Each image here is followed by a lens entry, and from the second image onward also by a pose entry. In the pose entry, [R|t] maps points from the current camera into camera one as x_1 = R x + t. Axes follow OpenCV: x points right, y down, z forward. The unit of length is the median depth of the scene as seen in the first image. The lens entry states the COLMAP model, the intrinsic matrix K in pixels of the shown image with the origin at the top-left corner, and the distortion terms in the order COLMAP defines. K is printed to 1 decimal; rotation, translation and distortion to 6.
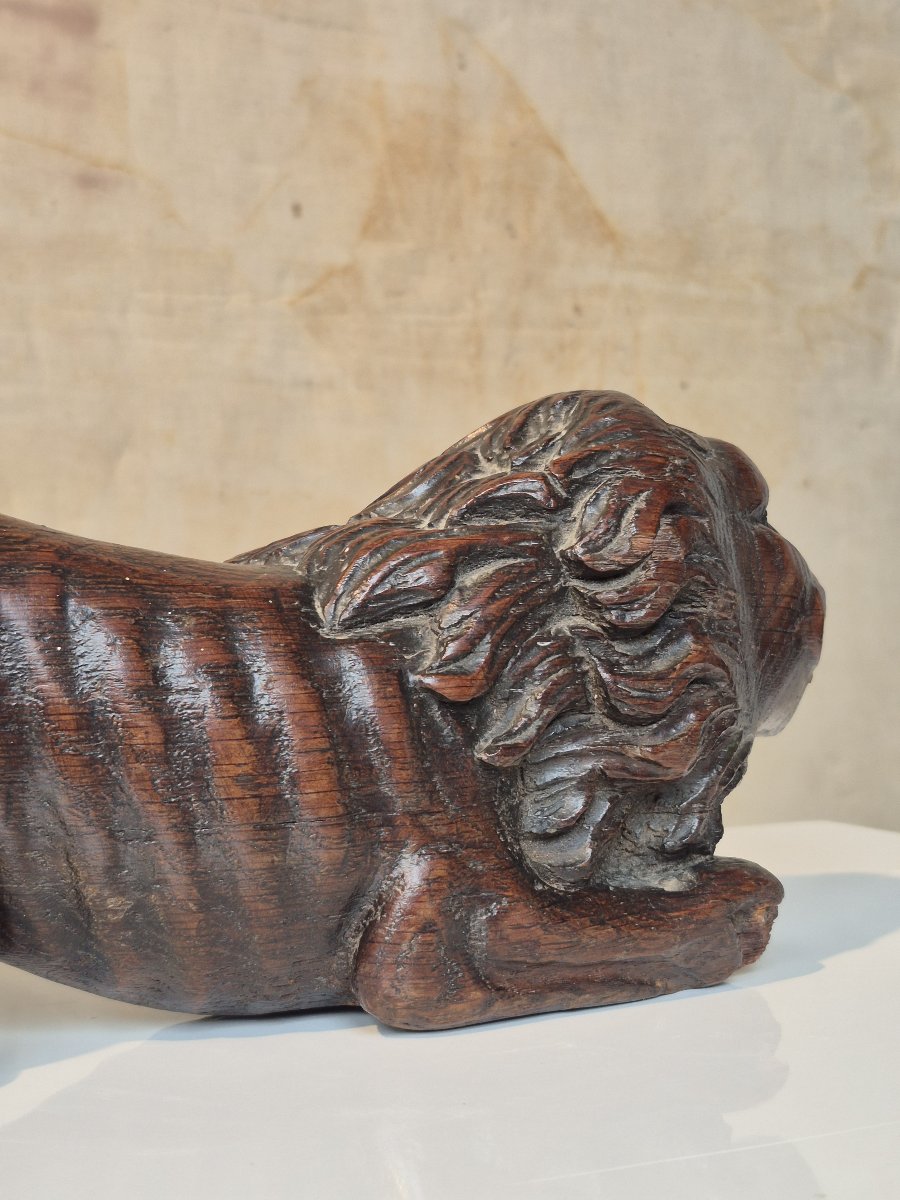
lens RADIAL K [[1690.2, 0, 451.5], [0, 1690.2, 578.8], [0, 0, 1]] dist [0.083225, 0.000000]
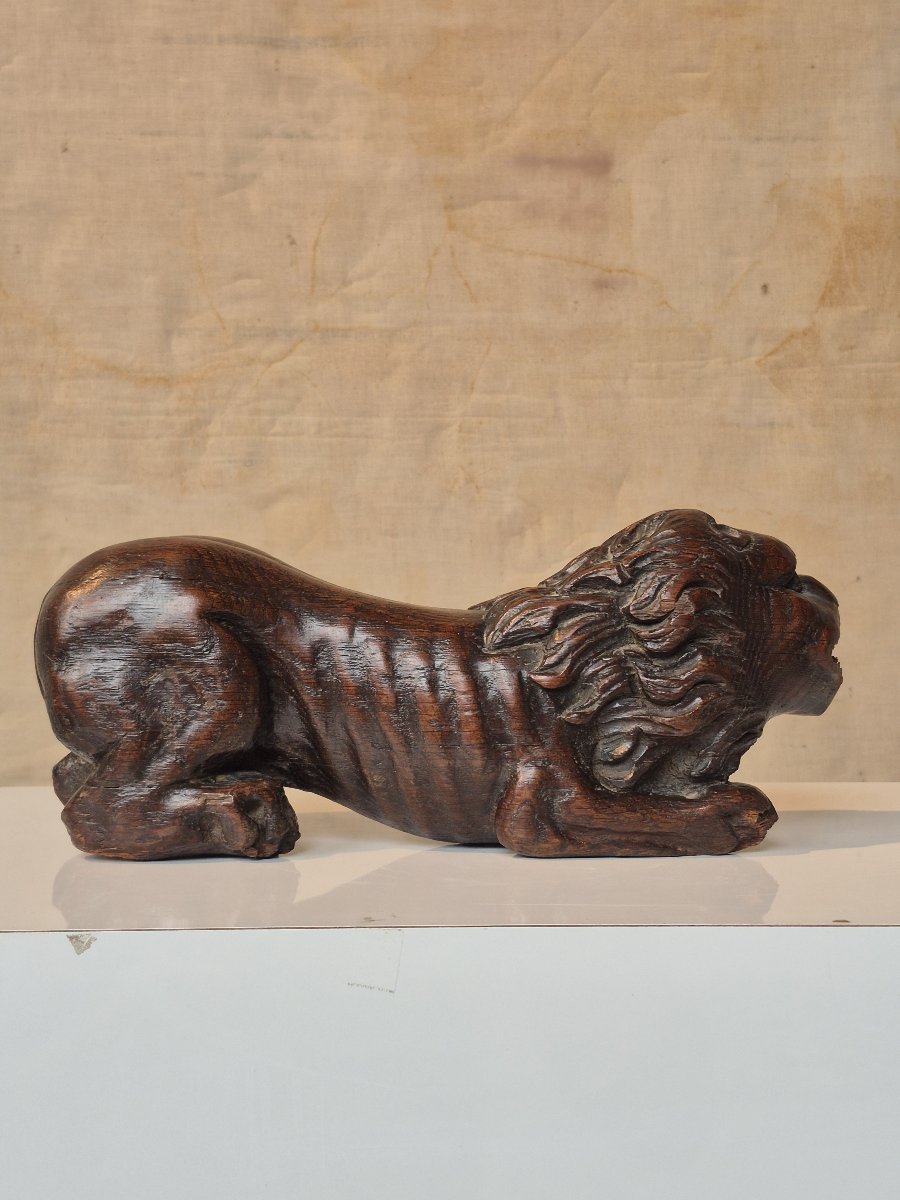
lens RADIAL K [[1690.2, 0, 477.4], [0, 1690.2, 611.4], [0, 0, 1]] dist [0.083225, 0.000000]
pose [[0.907893, 0.026924, -0.418336, 0.690849], [-0.005120, 0.998573, 0.053157, -0.110202], [0.419170, -0.046119, 0.906736, -0.725573]]
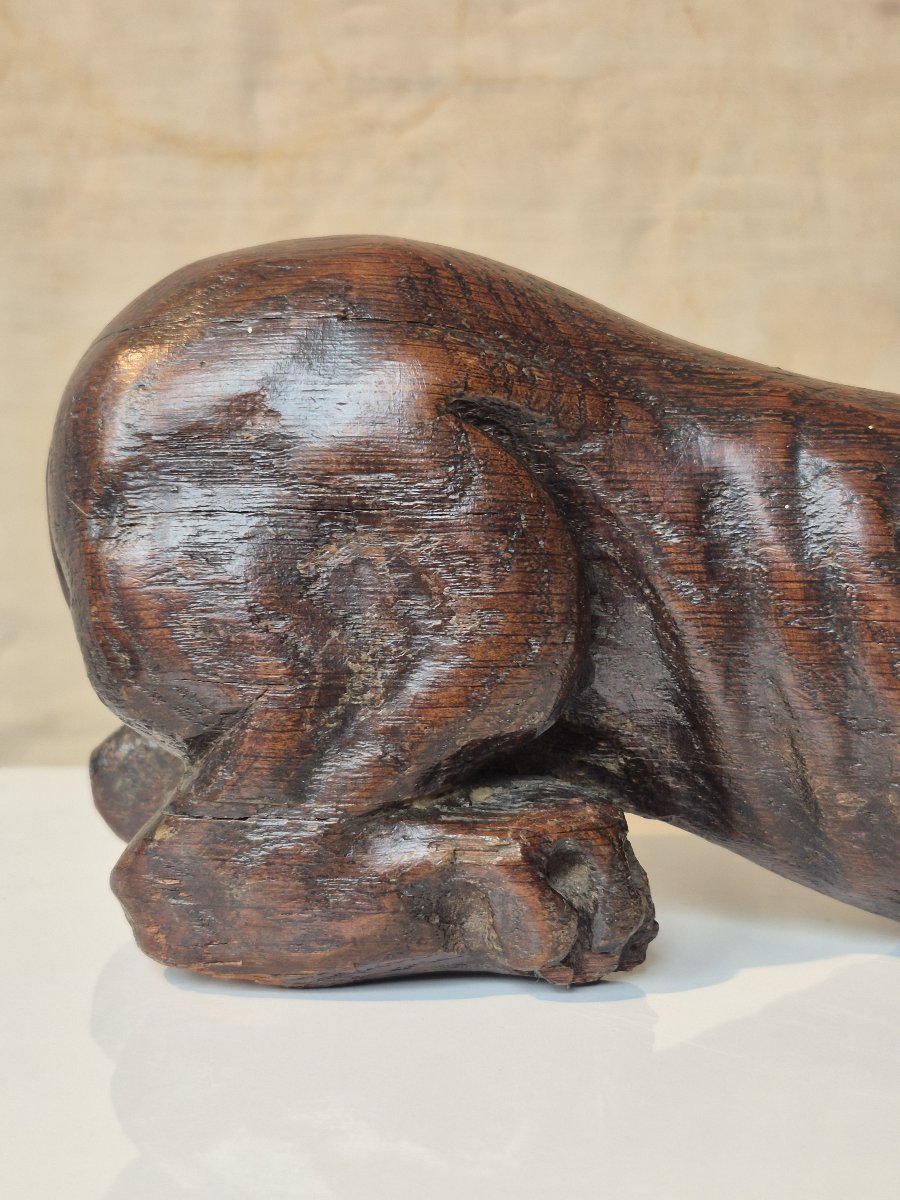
lens RADIAL K [[1690.2, 0, 442.2], [0, 1690.2, 597.3], [0, 0, 1]] dist [0.083225, 0.000000]
pose [[0.891166, 0.044965, -0.451443, 0.006532], [-0.006135, 0.996180, 0.087111, 0.010966], [0.453636, -0.074861, 0.888037, 0.122394]]
